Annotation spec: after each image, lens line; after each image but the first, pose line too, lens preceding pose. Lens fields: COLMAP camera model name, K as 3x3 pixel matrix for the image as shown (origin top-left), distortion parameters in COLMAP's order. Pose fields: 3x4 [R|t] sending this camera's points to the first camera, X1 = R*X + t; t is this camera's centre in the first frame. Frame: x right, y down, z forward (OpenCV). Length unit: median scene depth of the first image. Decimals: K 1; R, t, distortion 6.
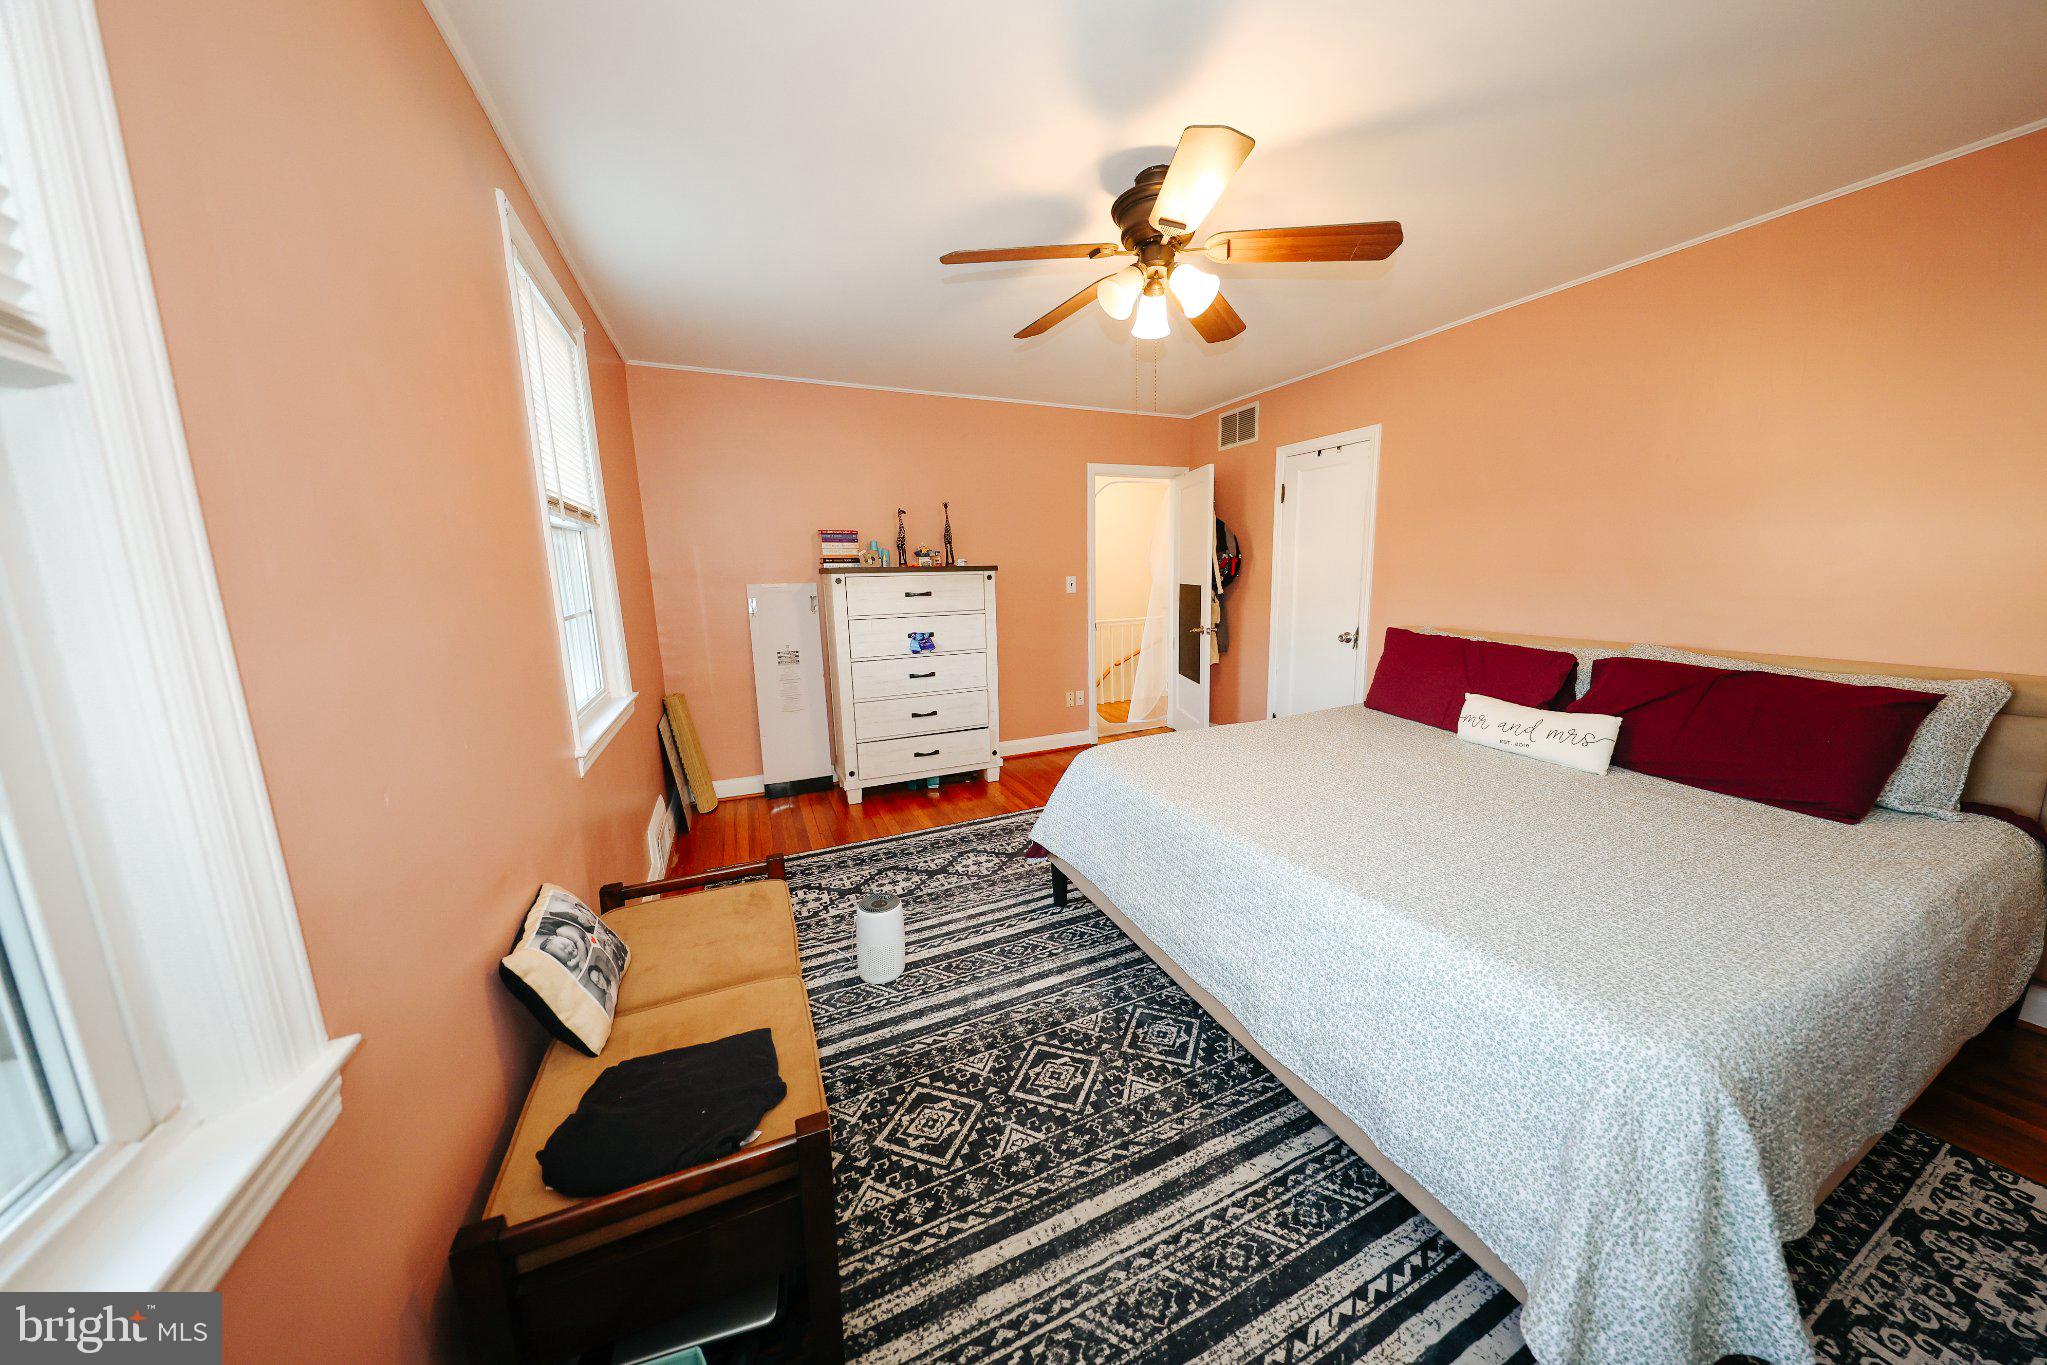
lens RADIAL K [[648.8, 0, 1033.7], [0, 648.8, 676.1], [0, 0, 1]] dist [0.008436, -0.006614]
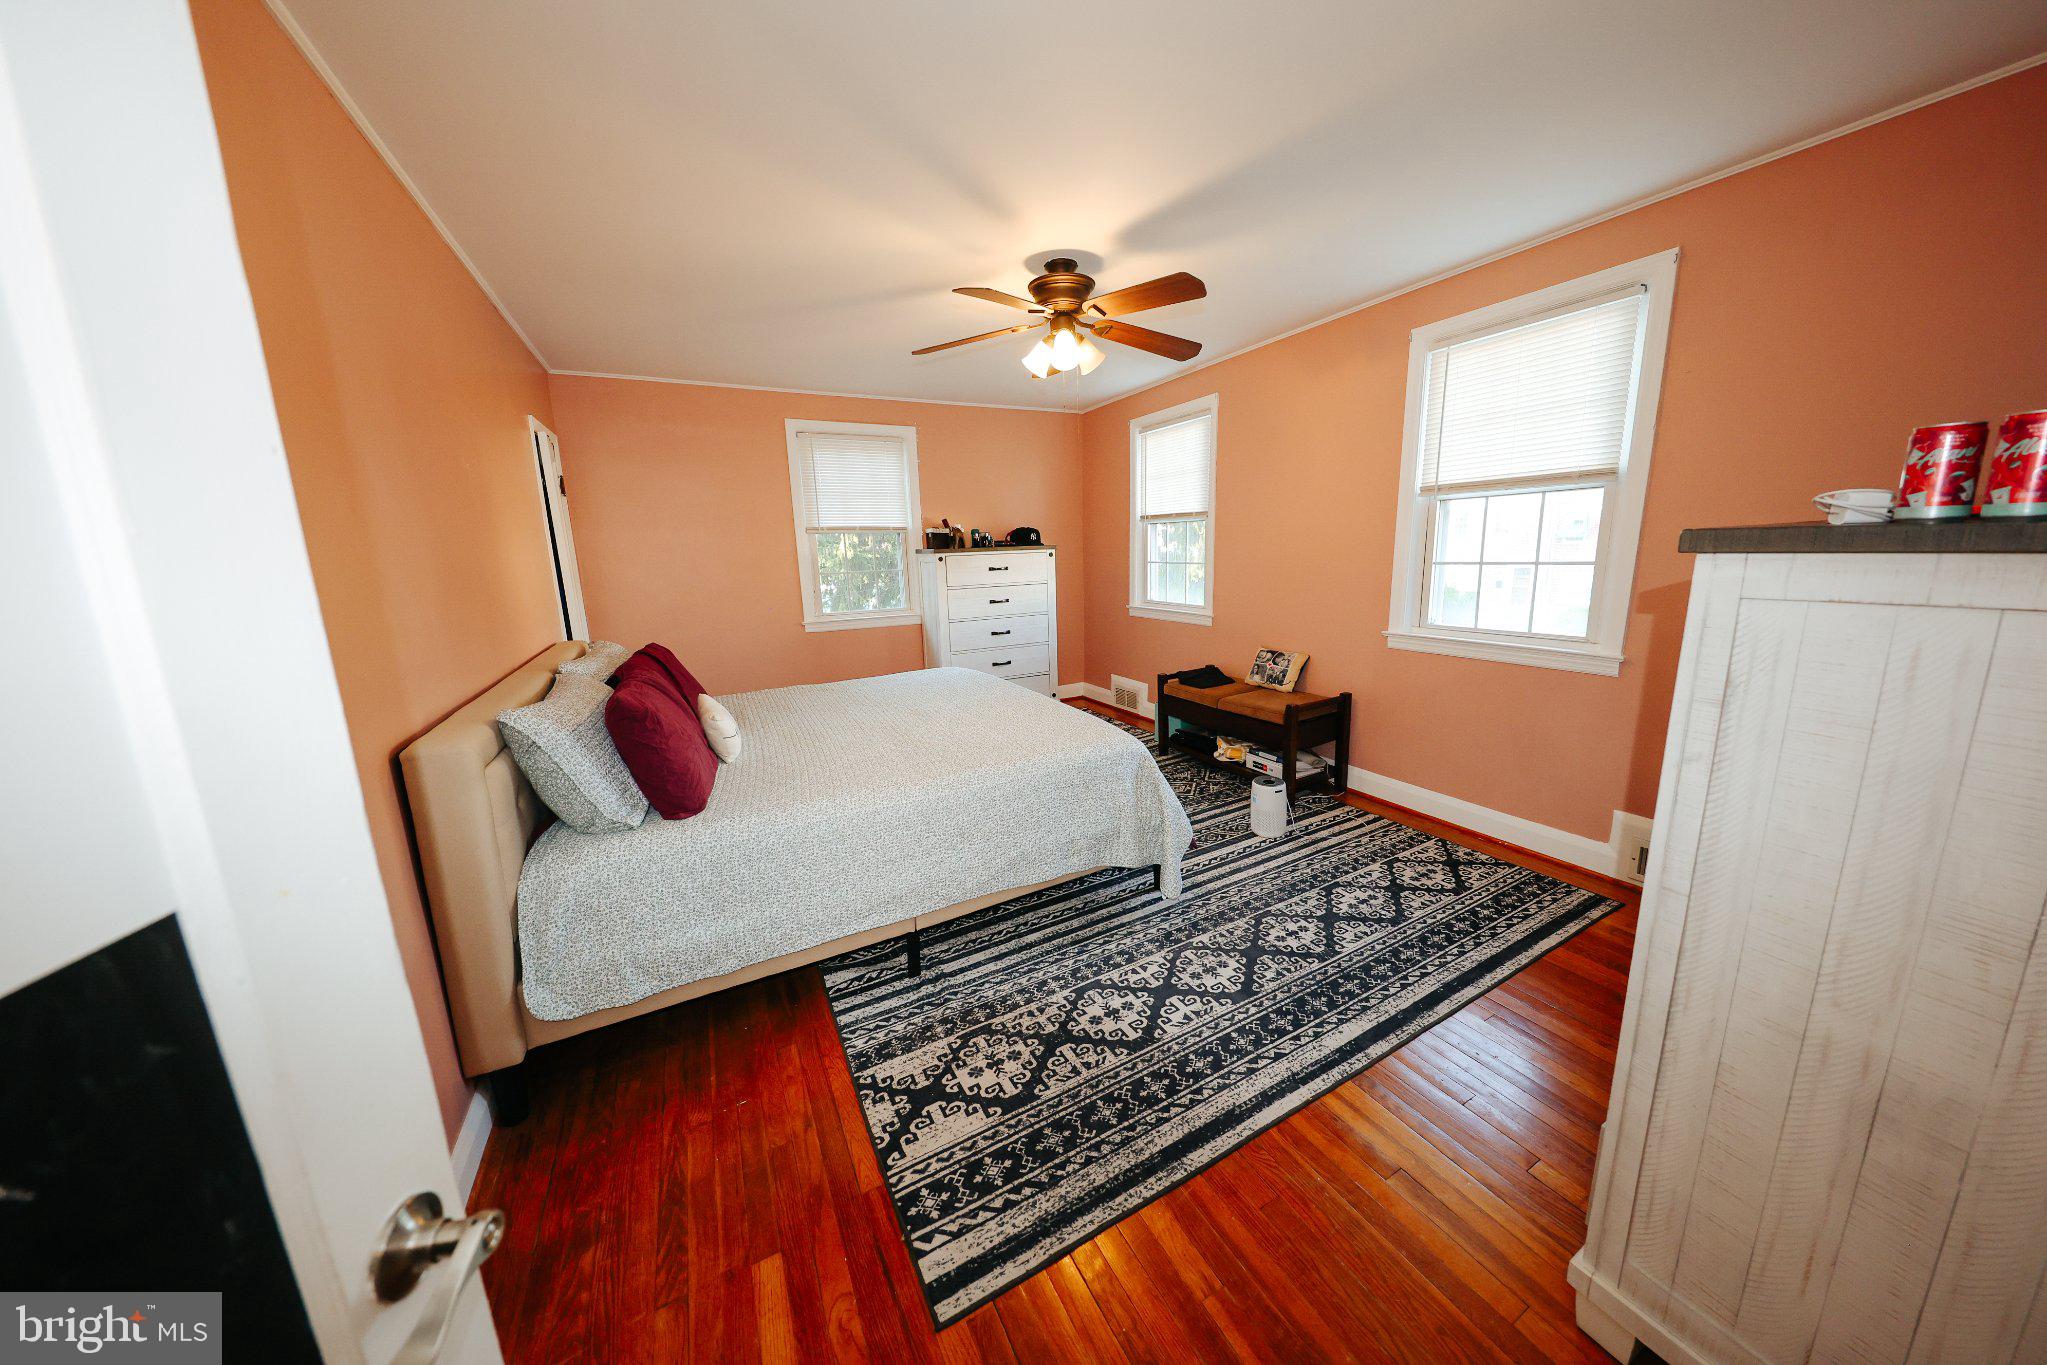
lens RADIAL K [[648.8, 0, 1033.7], [0, 648.8, 676.1], [0, 0, 1]] dist [0.008436, -0.006614]
pose [[-0.996770, 0.061865, -0.051206, 0.245086], [0.039843, 0.934572, 0.353535, -0.282952], [0.069728, 0.350353, -0.934019, 1.668901]]
